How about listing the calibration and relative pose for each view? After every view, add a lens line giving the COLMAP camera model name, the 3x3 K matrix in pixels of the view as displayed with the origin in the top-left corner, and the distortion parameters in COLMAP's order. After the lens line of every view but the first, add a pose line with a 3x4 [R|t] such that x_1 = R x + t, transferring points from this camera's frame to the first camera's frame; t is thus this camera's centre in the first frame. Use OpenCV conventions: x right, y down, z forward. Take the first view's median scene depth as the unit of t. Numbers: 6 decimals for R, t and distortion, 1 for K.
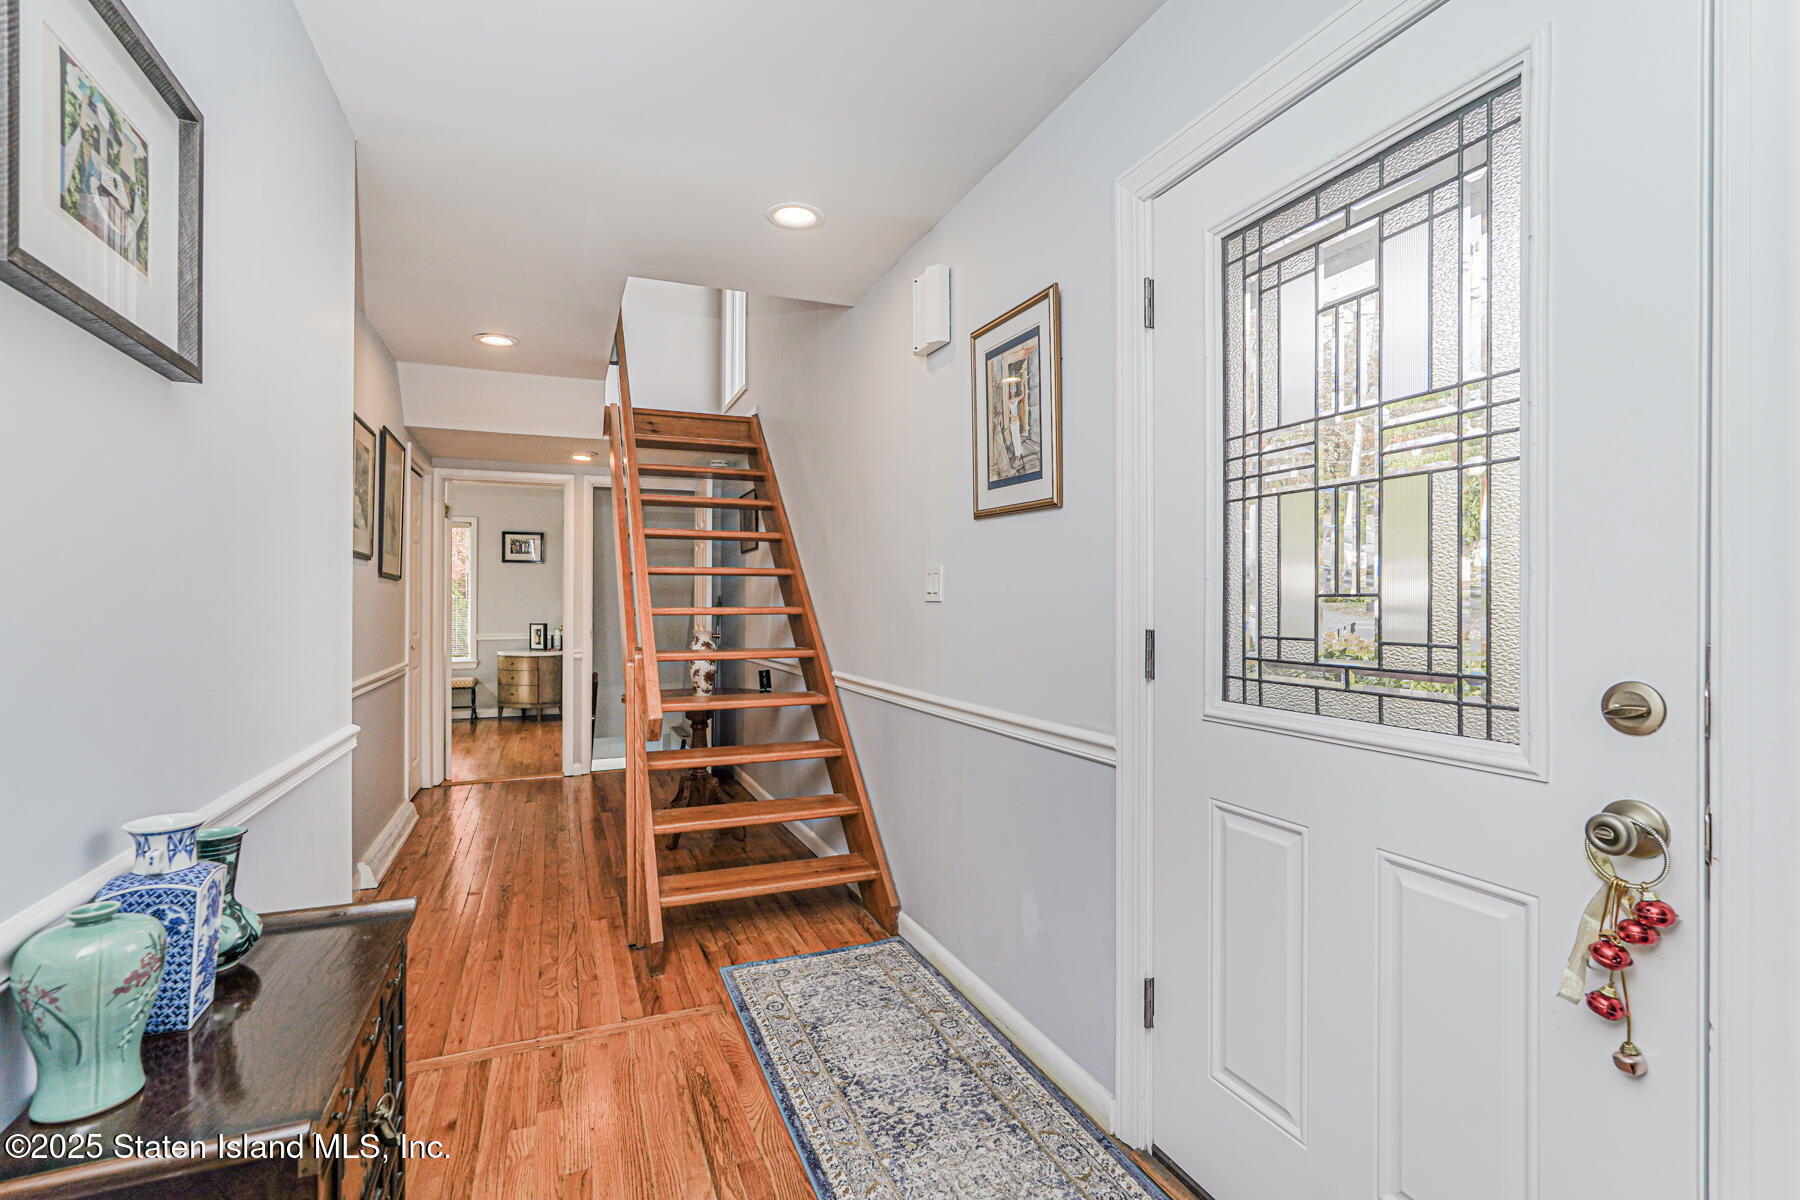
lens RADIAL K [[804.4, 0, 900.0], [0, 804.4, 600.0], [0, 0, 1]] dist [-0.012387, 0.000172]
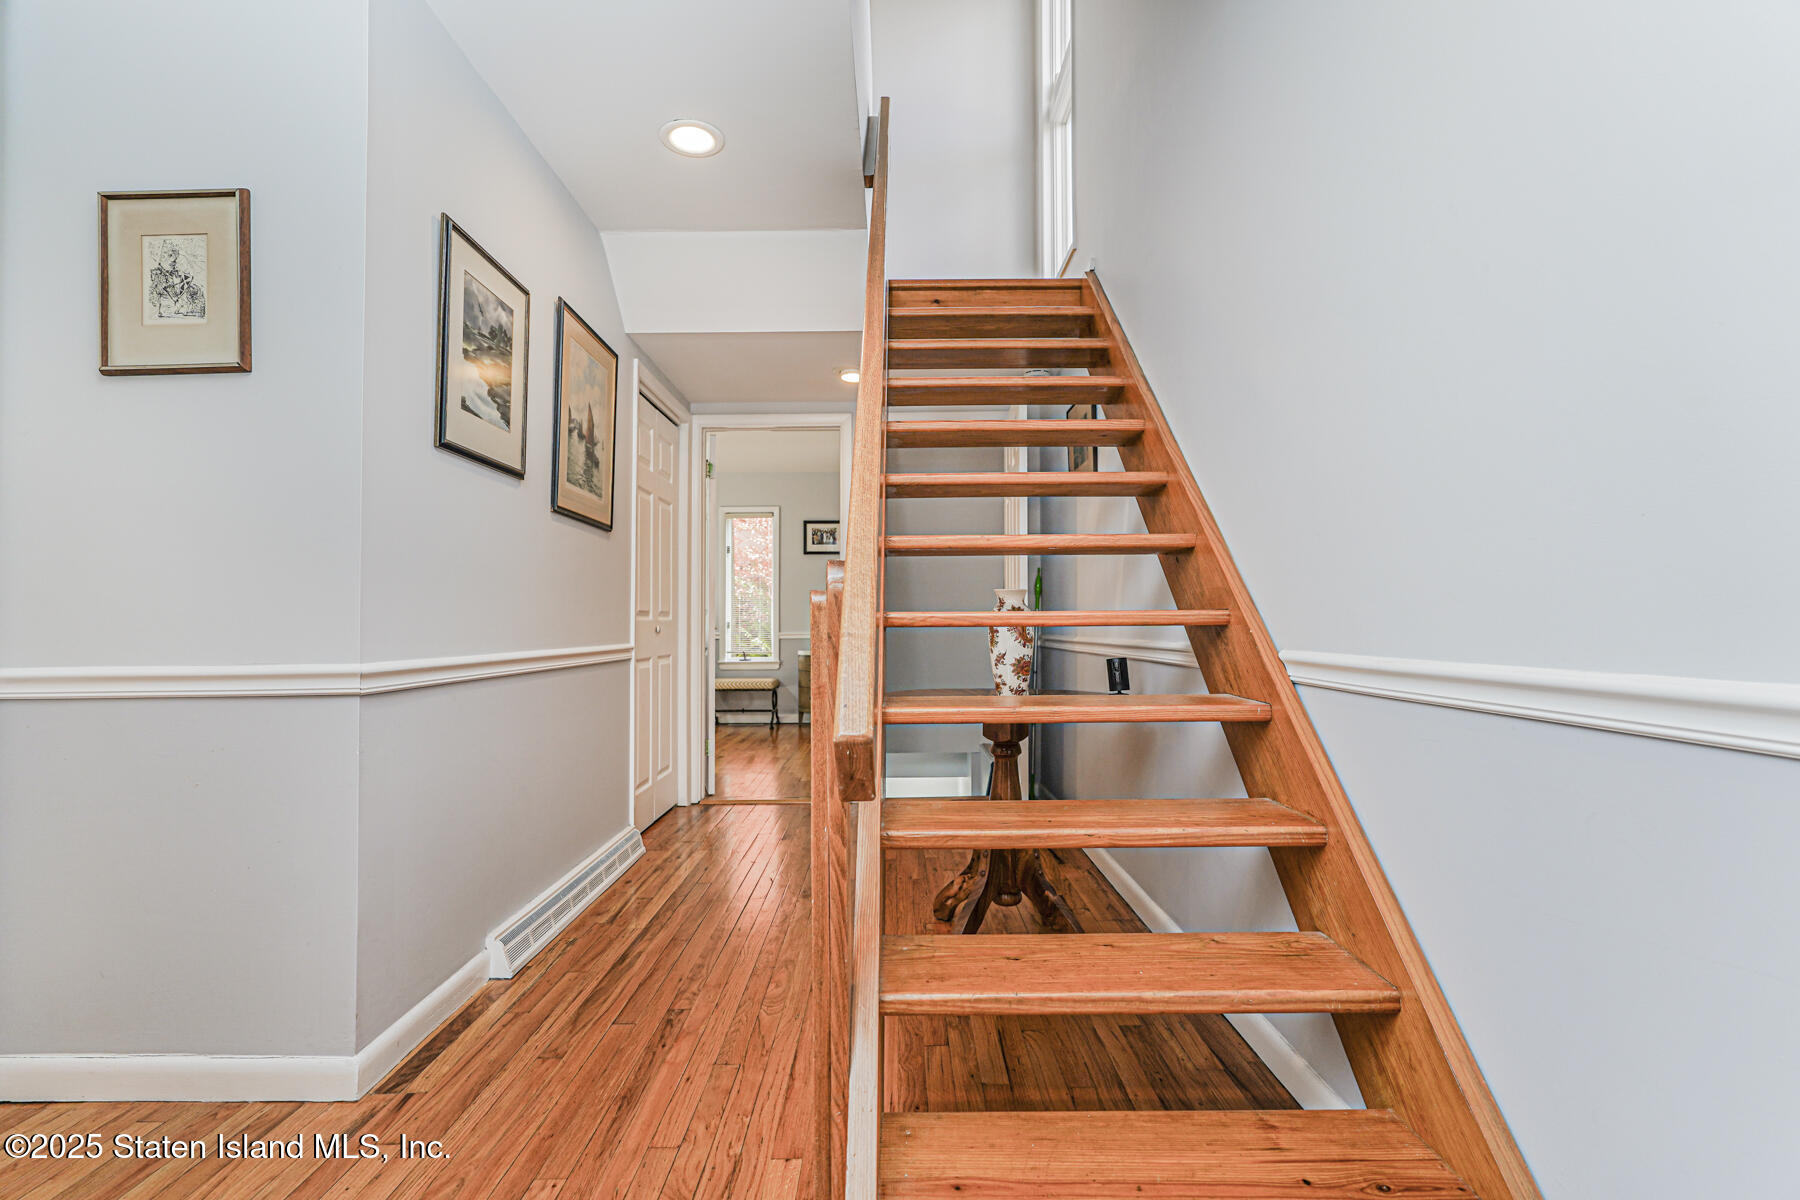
lens RADIAL K [[804.4, 0, 900.0], [0, 804.4, 600.0], [0, 0, 1]] dist [-0.012387, 0.000172]
pose [[0.924012, -0.014208, -0.382100, -0.086958], [0.005971, 0.999724, -0.022733, 0.054429], [0.382317, 0.018724, 0.923841, 0.387931]]
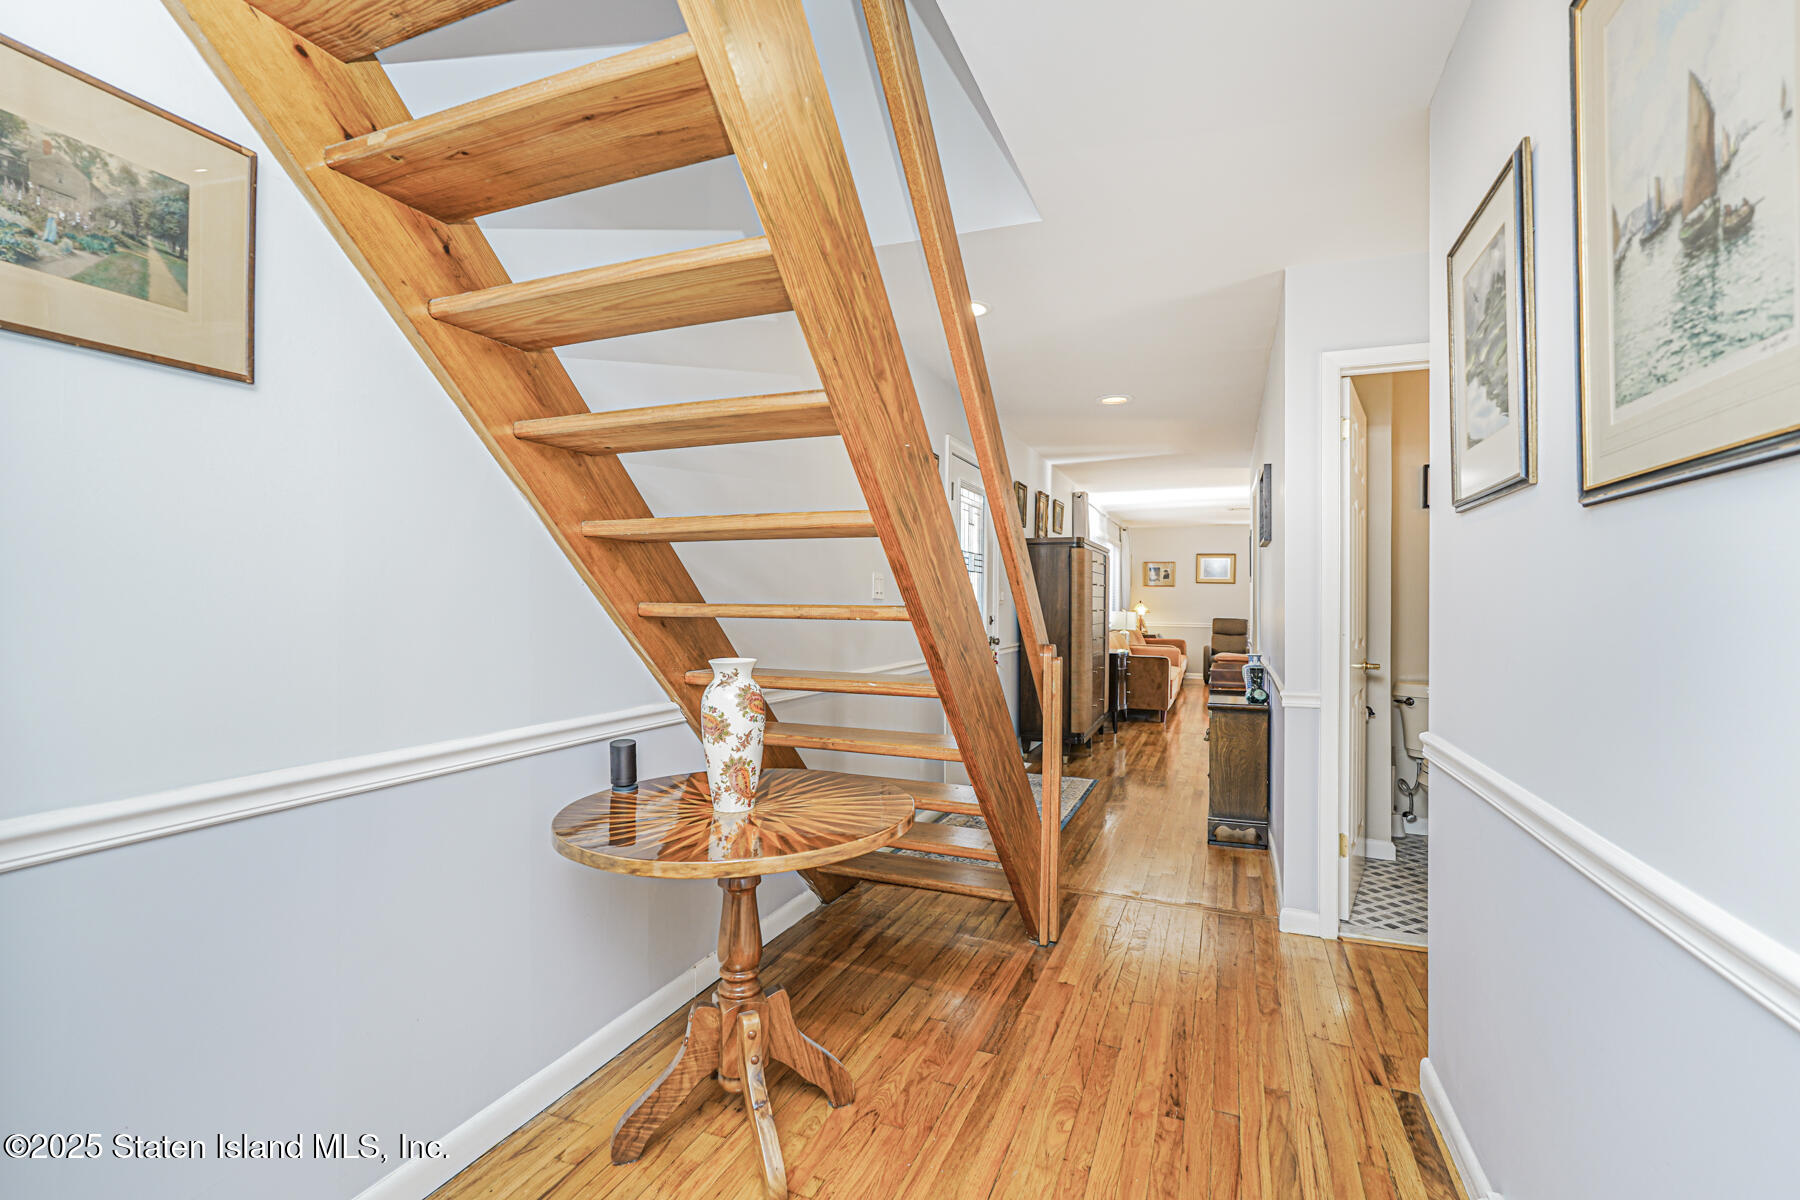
lens RADIAL K [[804.4, 0, 900.0], [0, 804.4, 600.0], [0, 0, 1]] dist [-0.012387, 0.000172]
pose [[-0.708597, -0.008022, 0.705568, -0.461152], [-0.011372, 0.999935, -0.000052, 0.018582], [-0.705522, -0.008061, -0.708642, 0.985470]]
